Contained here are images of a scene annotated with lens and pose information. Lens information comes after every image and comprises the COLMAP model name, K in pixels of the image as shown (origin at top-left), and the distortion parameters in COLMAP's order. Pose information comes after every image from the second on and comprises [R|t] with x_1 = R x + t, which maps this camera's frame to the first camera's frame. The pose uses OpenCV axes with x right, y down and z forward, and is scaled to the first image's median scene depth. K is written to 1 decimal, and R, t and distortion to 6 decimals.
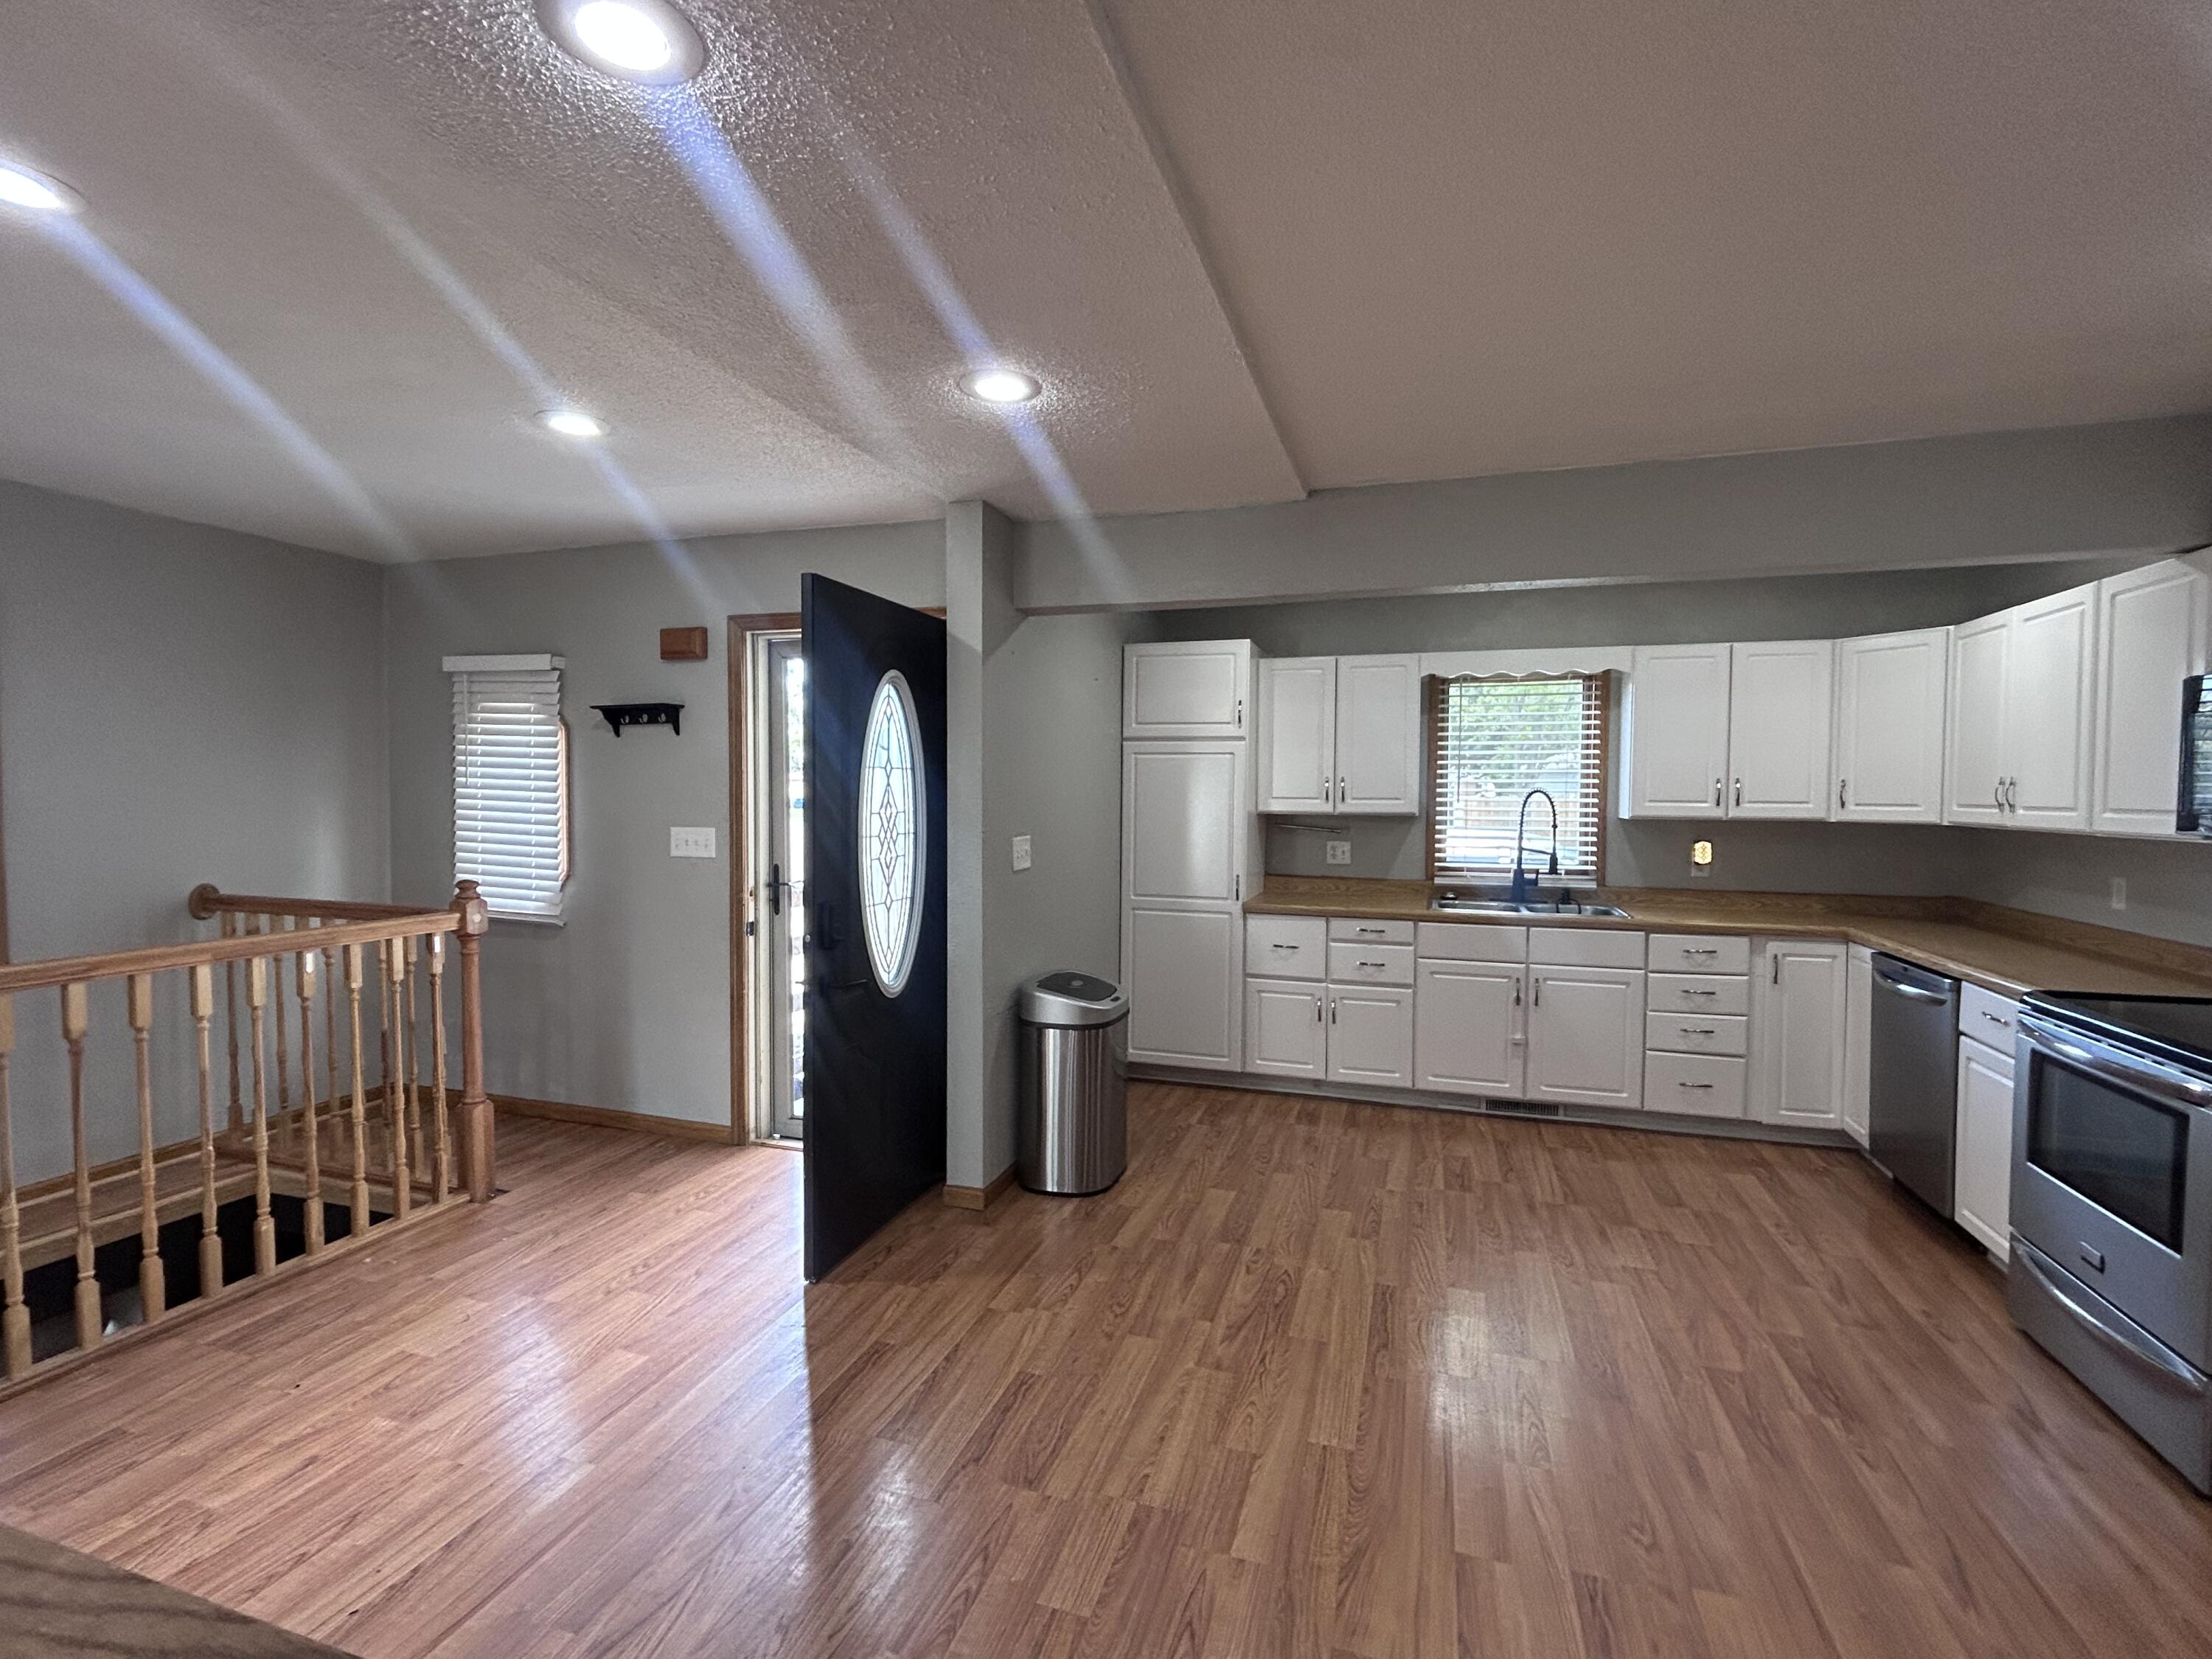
lens RADIAL K [[1026.8, 0, 1103.5], [0, 1026.8, 827.0], [0, 0, 1]] dist [-0.000617, 0.000202]
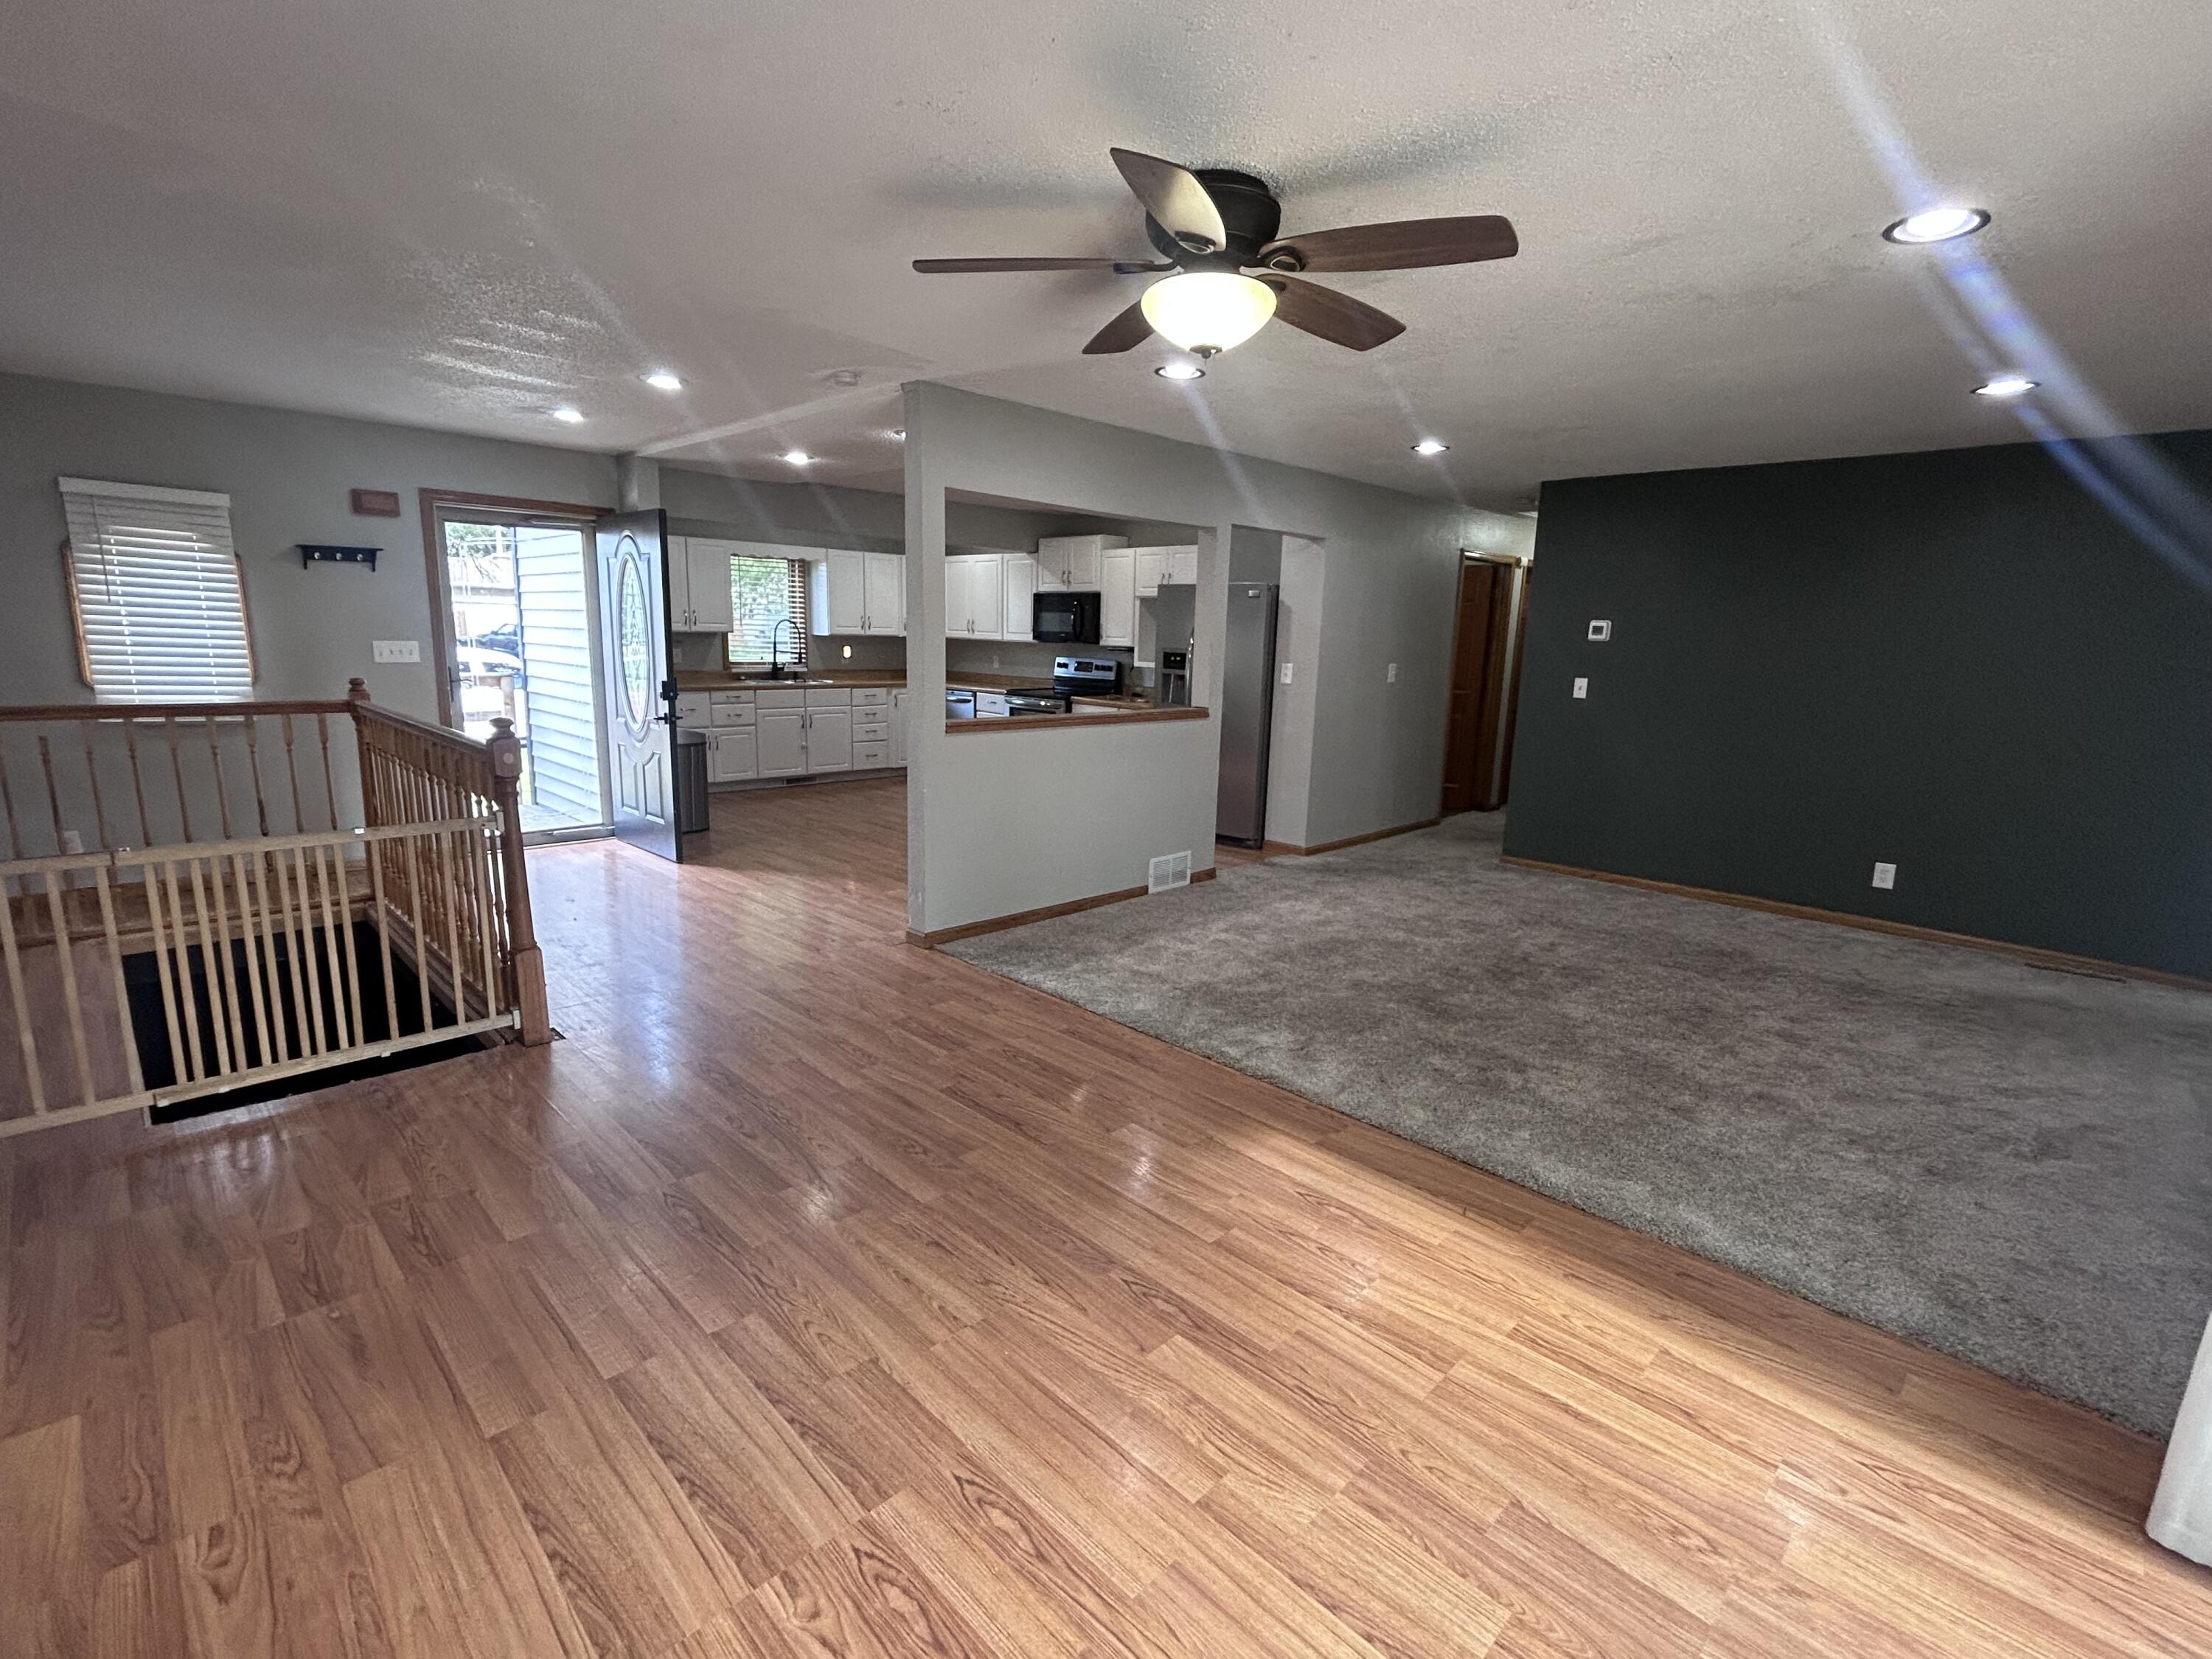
lens RADIAL K [[1026.8, 0, 1108.9], [0, 1026.8, 829.3], [0, 0, 1]] dist [-0.000617, 0.000202]
pose [[0.446738, -0.165596, 0.879206, -1.201001], [0.007625, 0.983390, 0.181345, 0.006273], [-0.894632, -0.074310, 0.440580, -0.475668]]
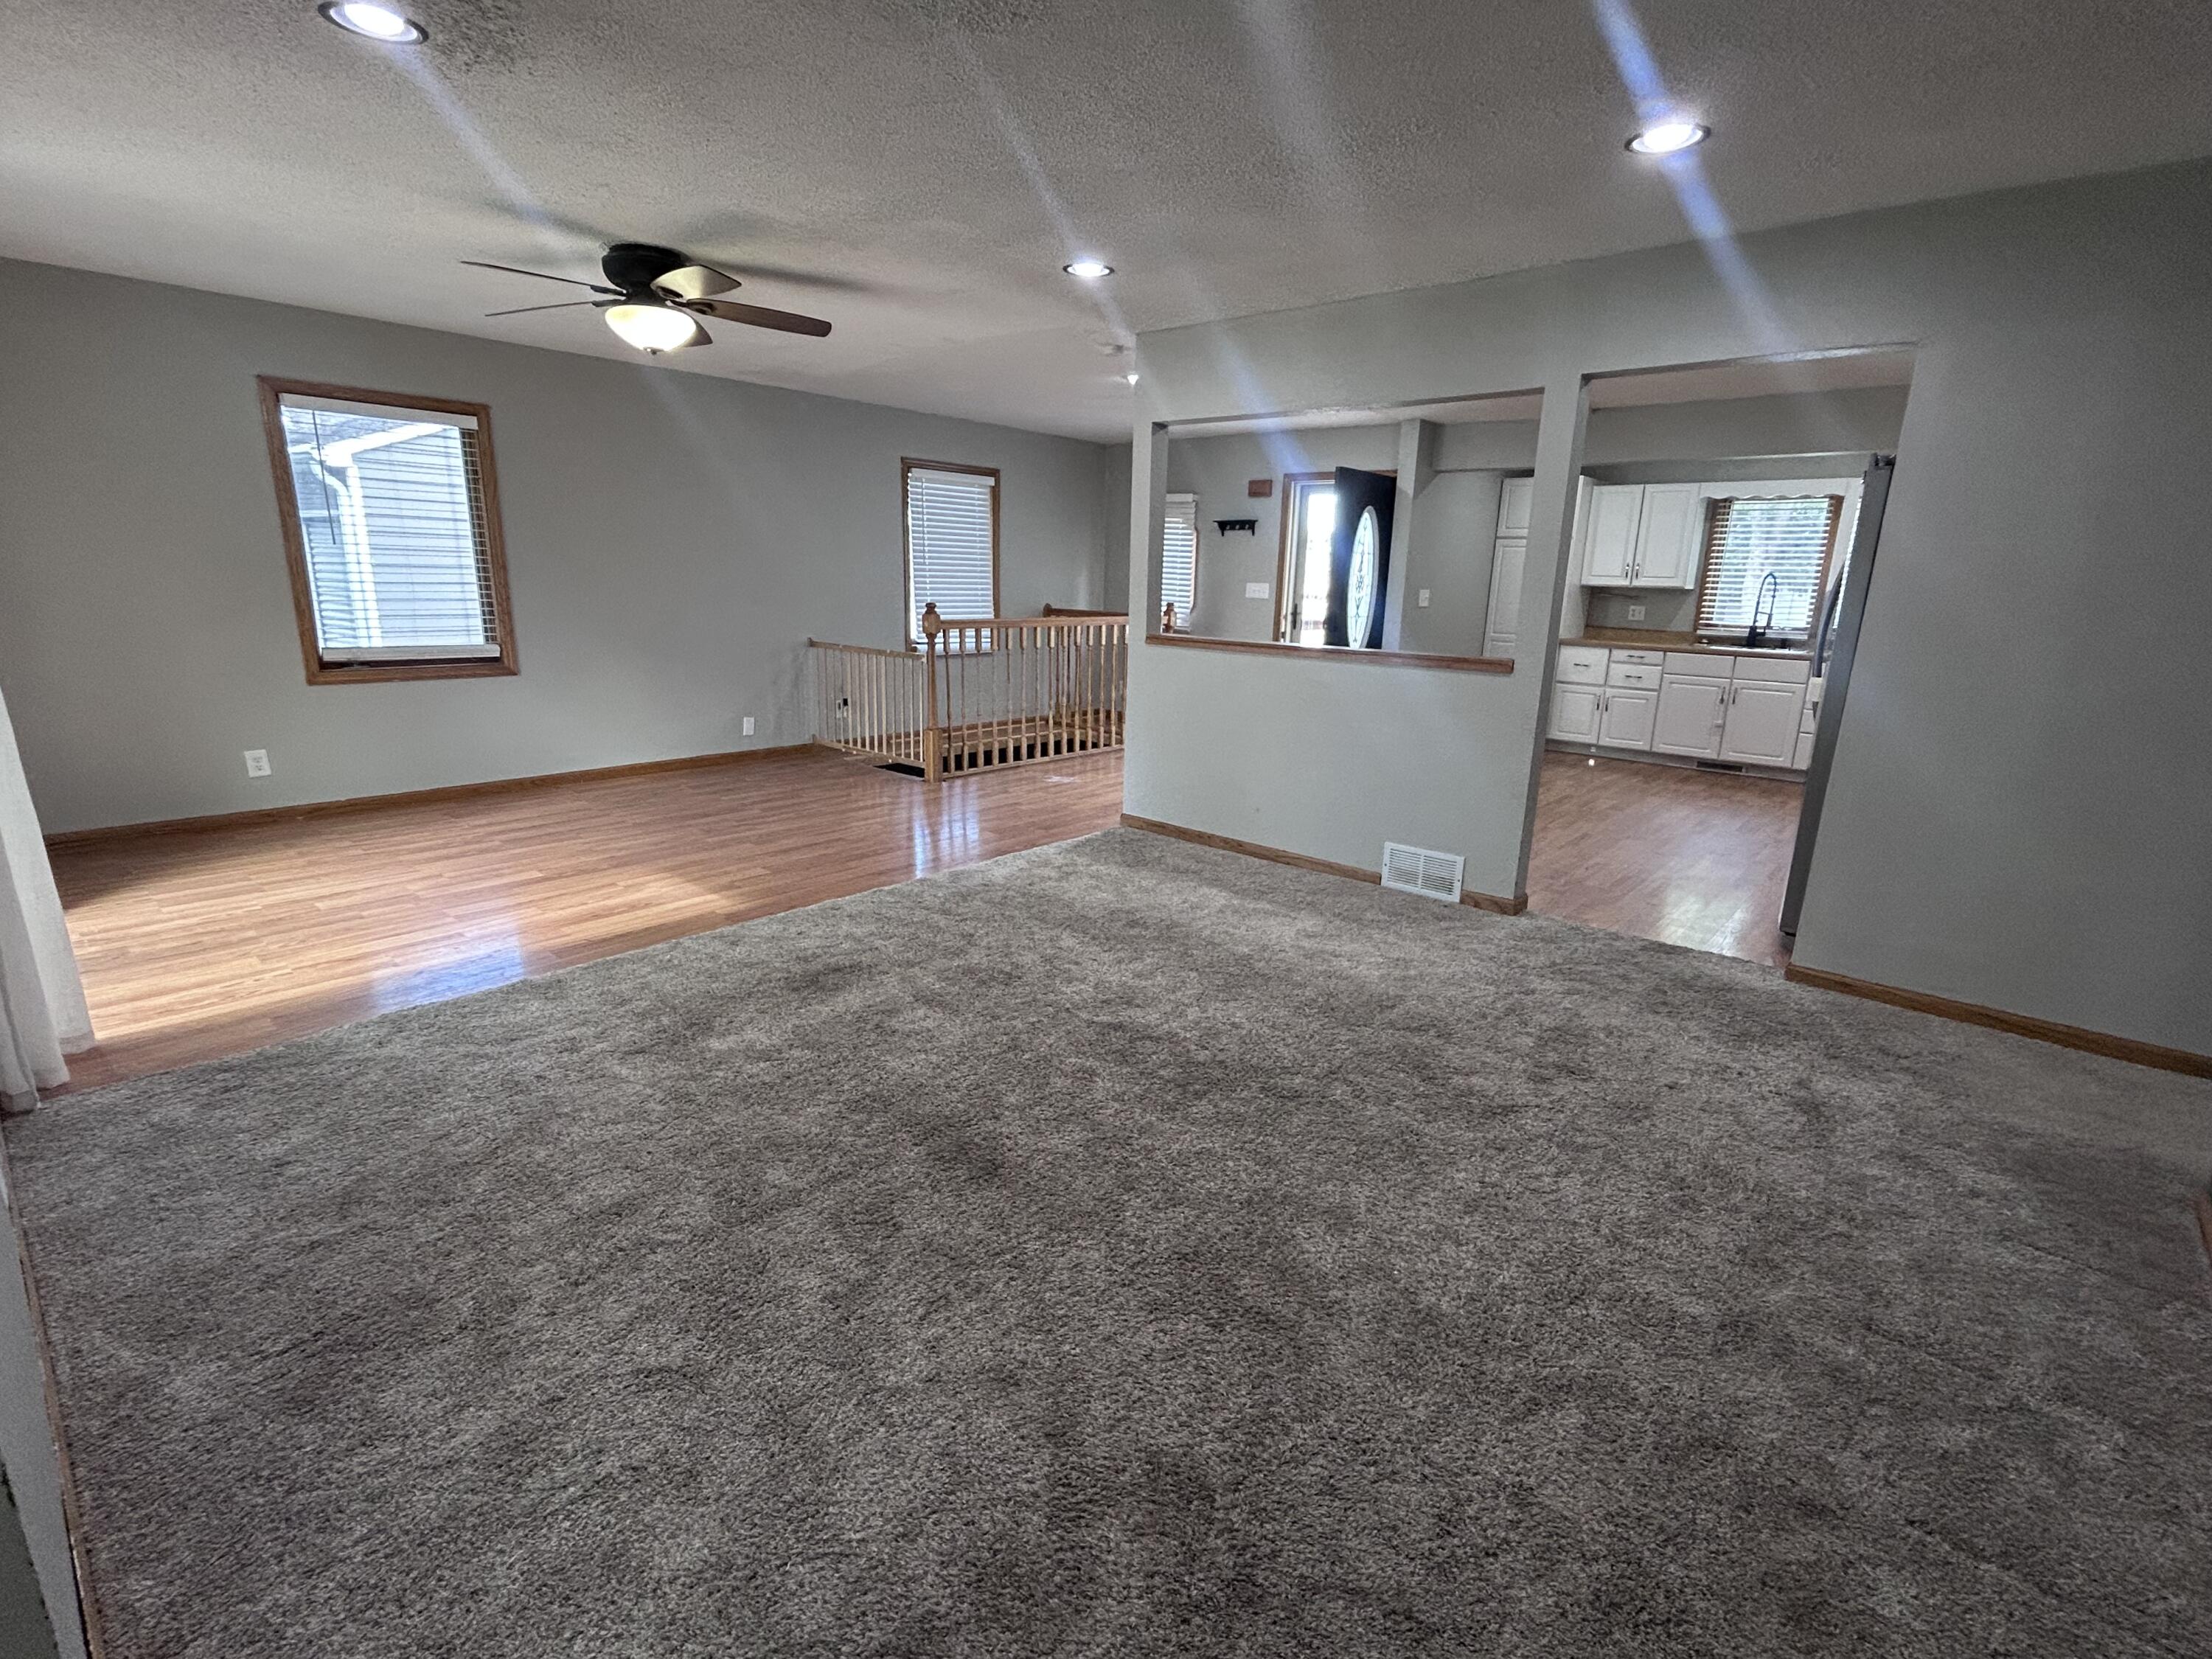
lens RADIAL K [[1026.8, 0, 1101.8], [0, 1026.8, 830.2], [0, 0, 1]] dist [-0.000617, 0.000202]
pose [[0.918582, 0.113660, -0.378535, 0.135539], [-0.035934, 0.977808, 0.206399, 0.068588], [0.393594, -0.175992, 0.902281, -1.009060]]
